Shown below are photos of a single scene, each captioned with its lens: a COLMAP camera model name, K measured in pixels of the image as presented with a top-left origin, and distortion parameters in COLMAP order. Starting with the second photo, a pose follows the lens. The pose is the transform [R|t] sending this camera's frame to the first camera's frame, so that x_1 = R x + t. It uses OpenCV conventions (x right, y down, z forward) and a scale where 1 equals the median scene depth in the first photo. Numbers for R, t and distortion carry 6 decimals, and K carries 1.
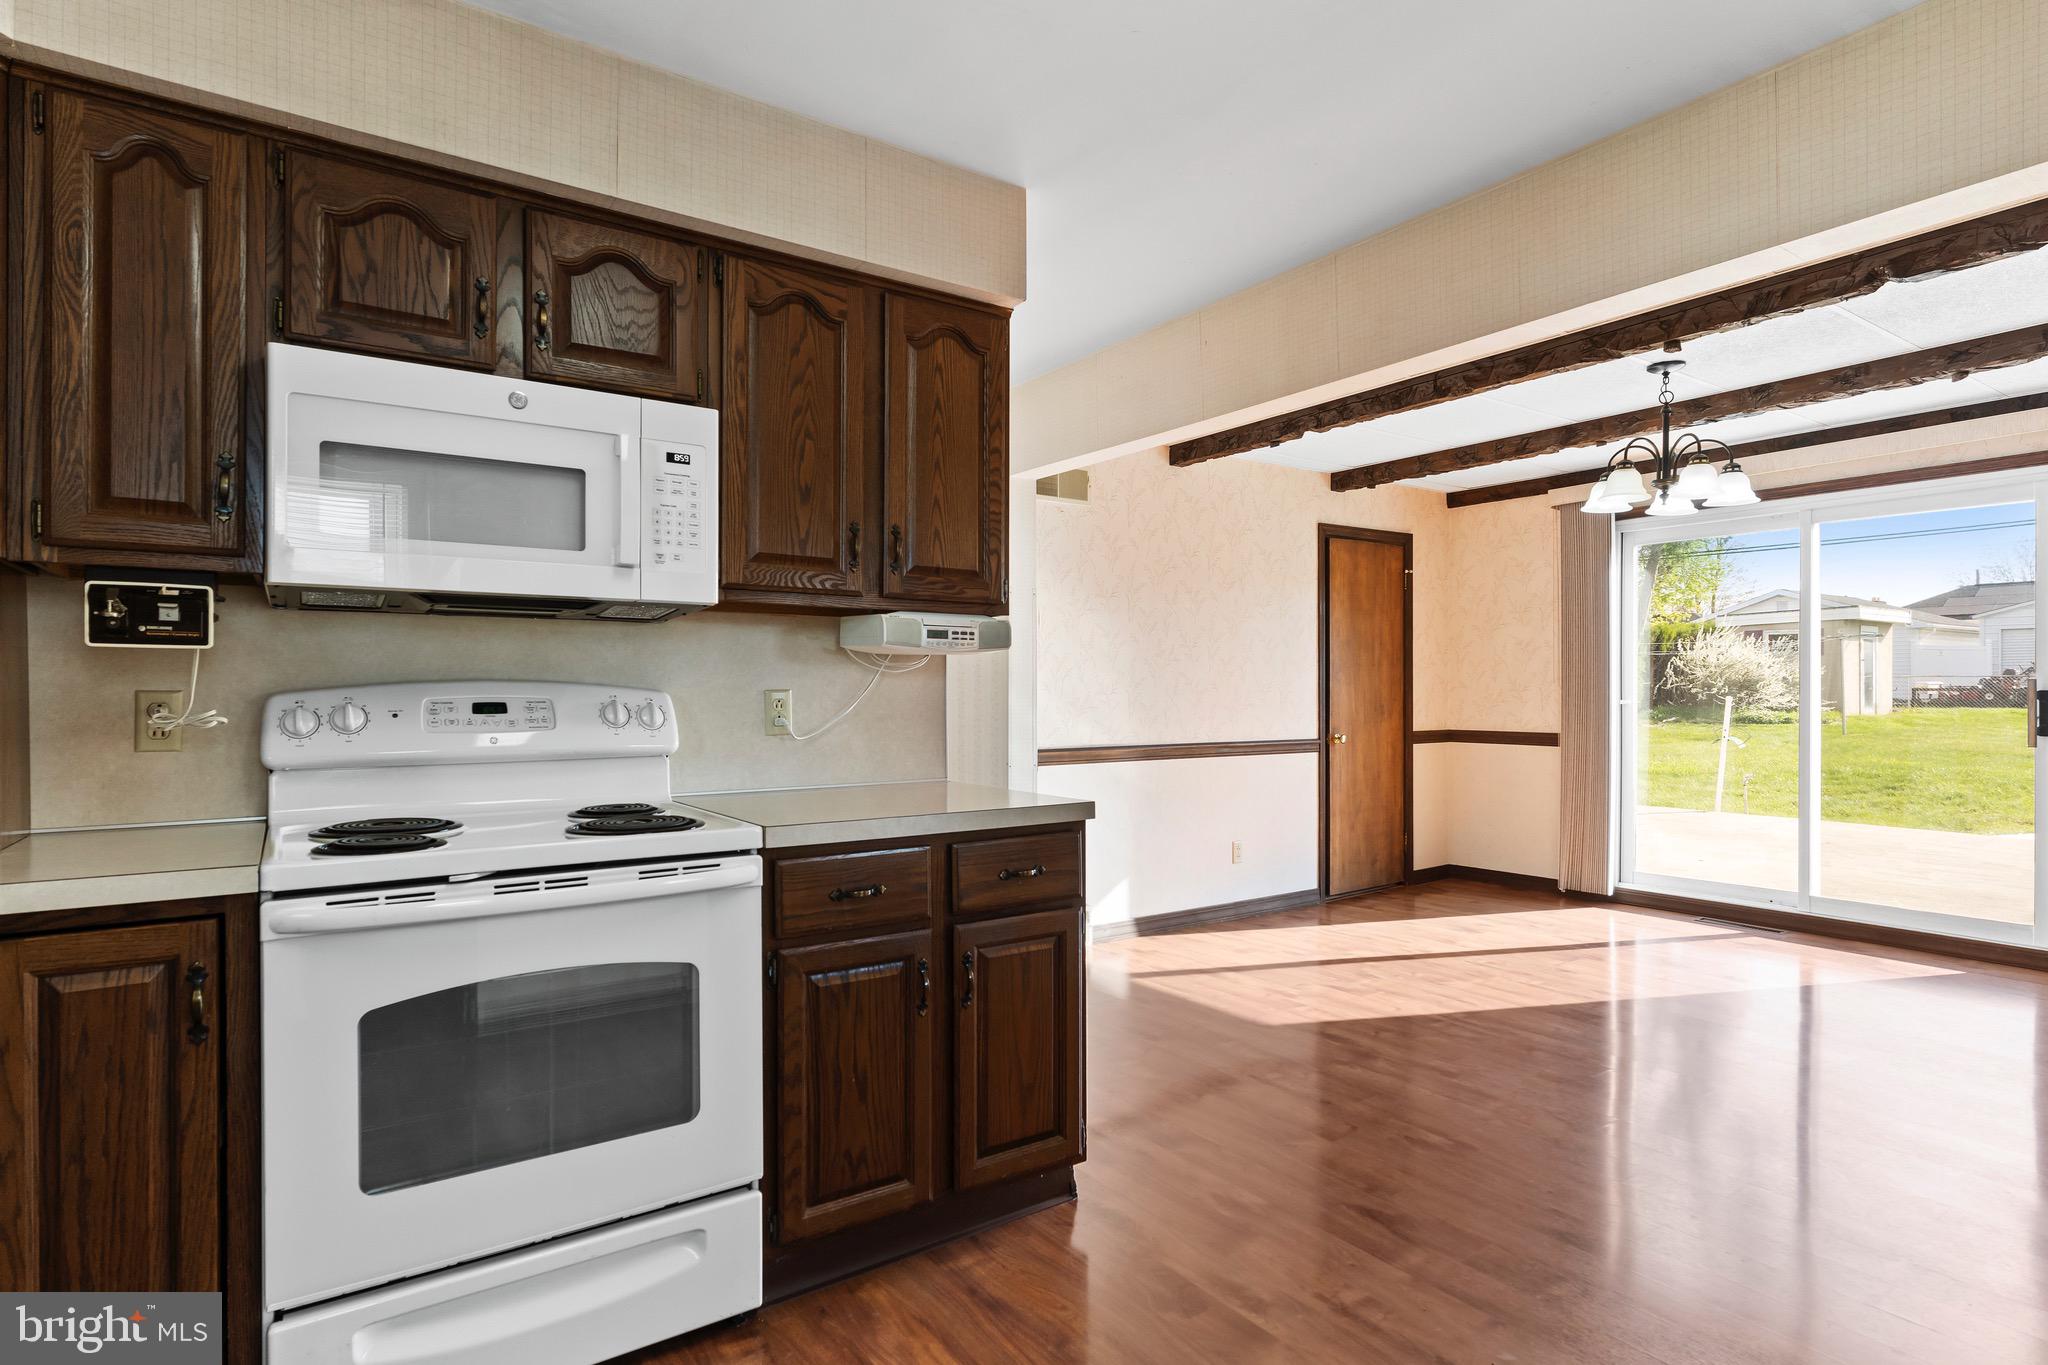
lens RADIAL K [[1096.1, 0, 1024.0], [0, 1096.1, 682.5], [0, 0, 1]] dist [-0.010474, 0.001448]
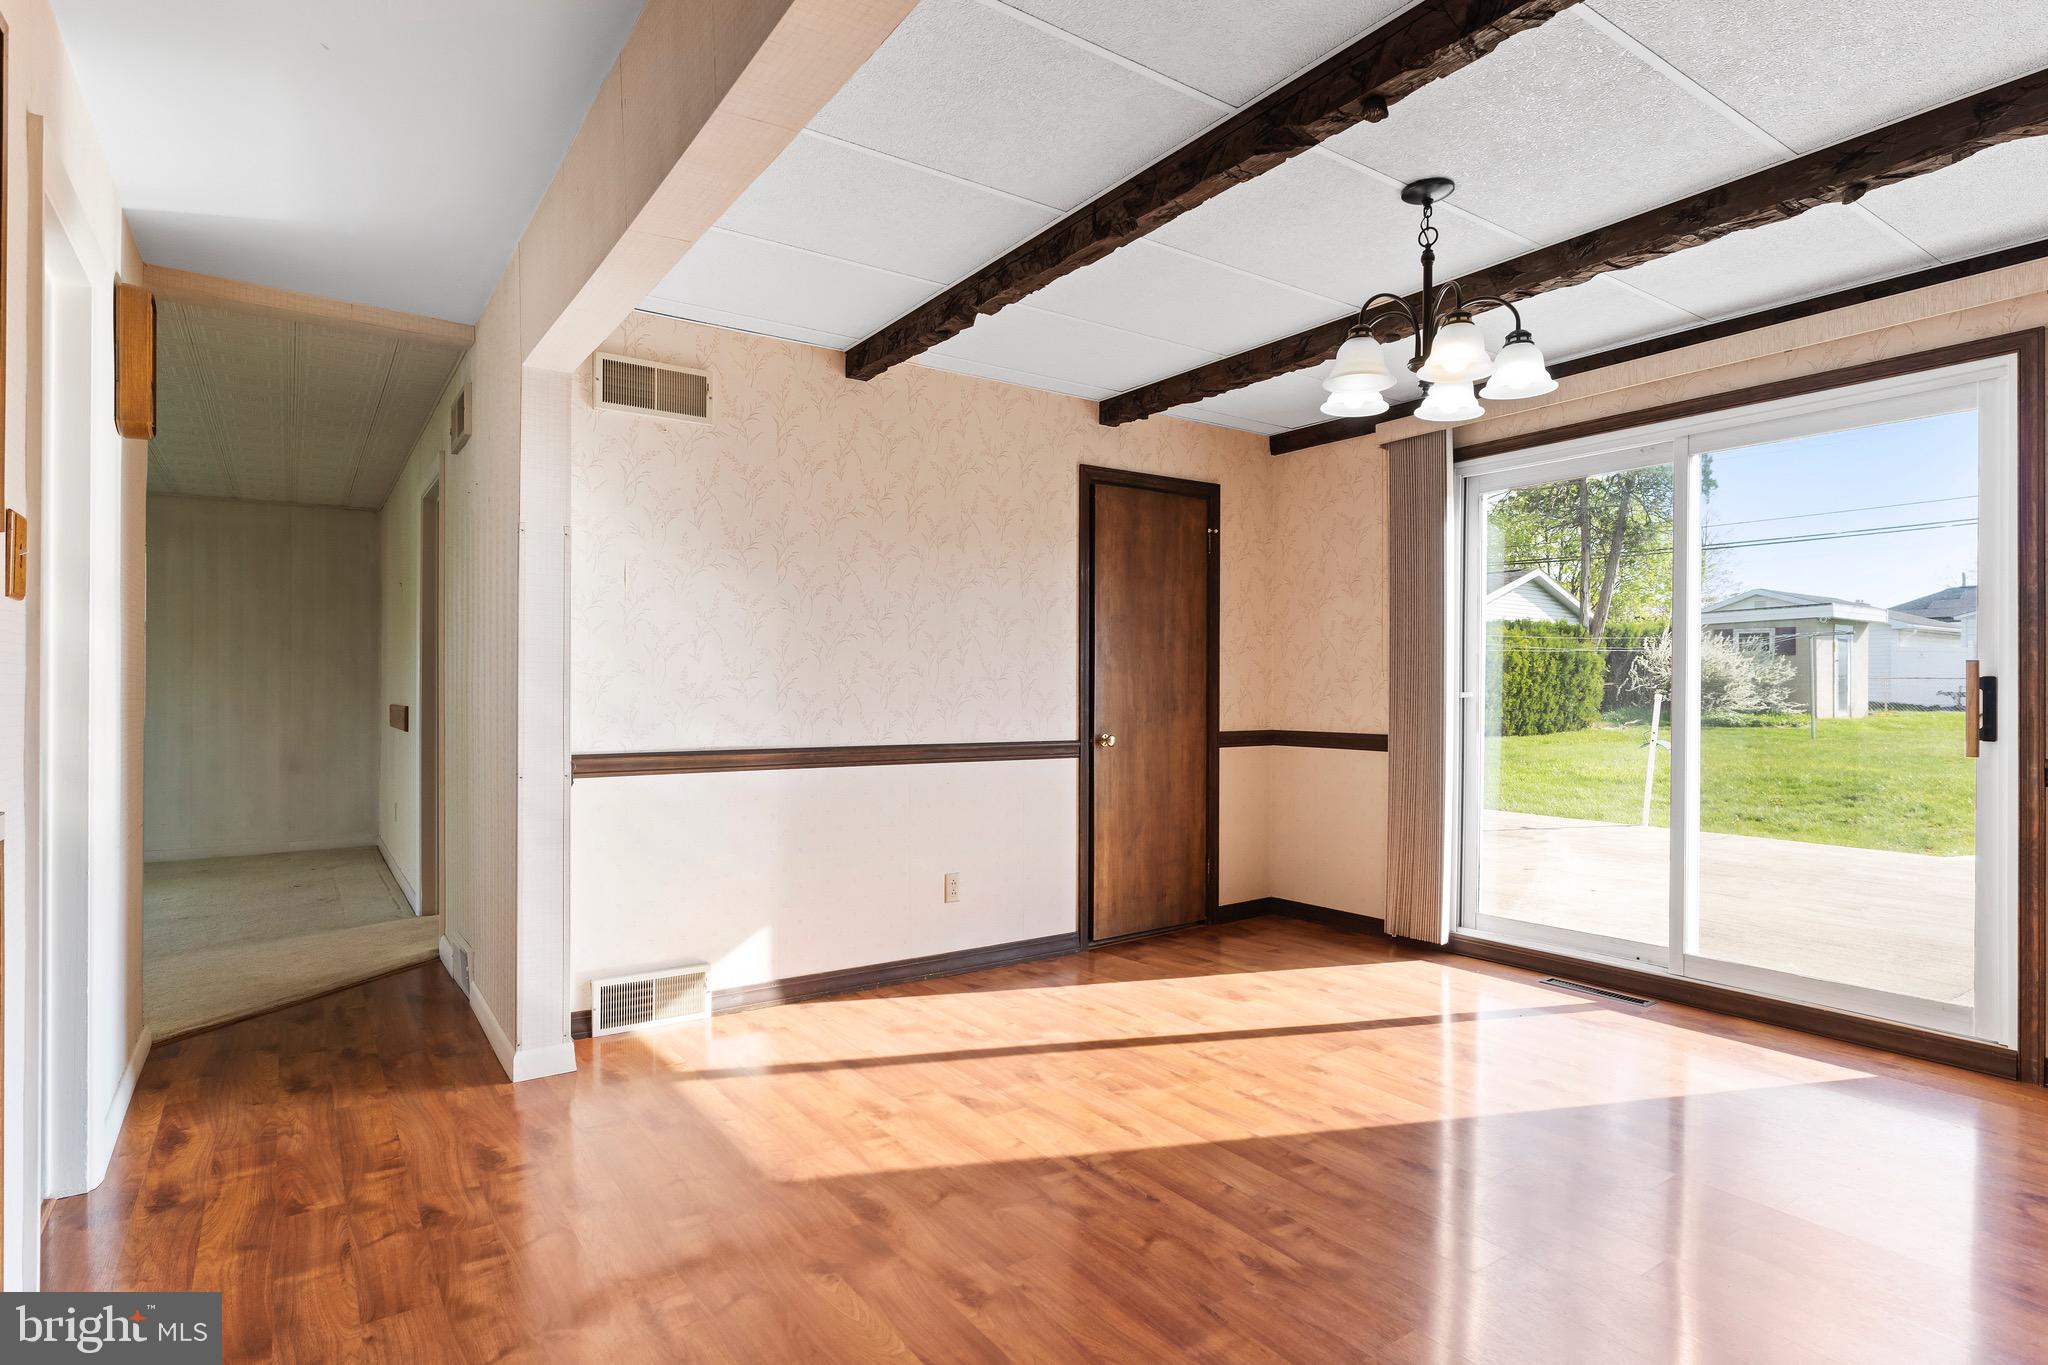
lens RADIAL K [[1096.1, 0, 1024.0], [0, 1096.1, 682.5], [0, 0, 1]] dist [-0.010474, 0.001448]
pose [[0.999971, 0.004227, 0.006380, 0.221363], [-0.004220, 0.999991, -0.001067, 0.010837], [-0.006384, 0.001040, 0.999979, 0.214953]]
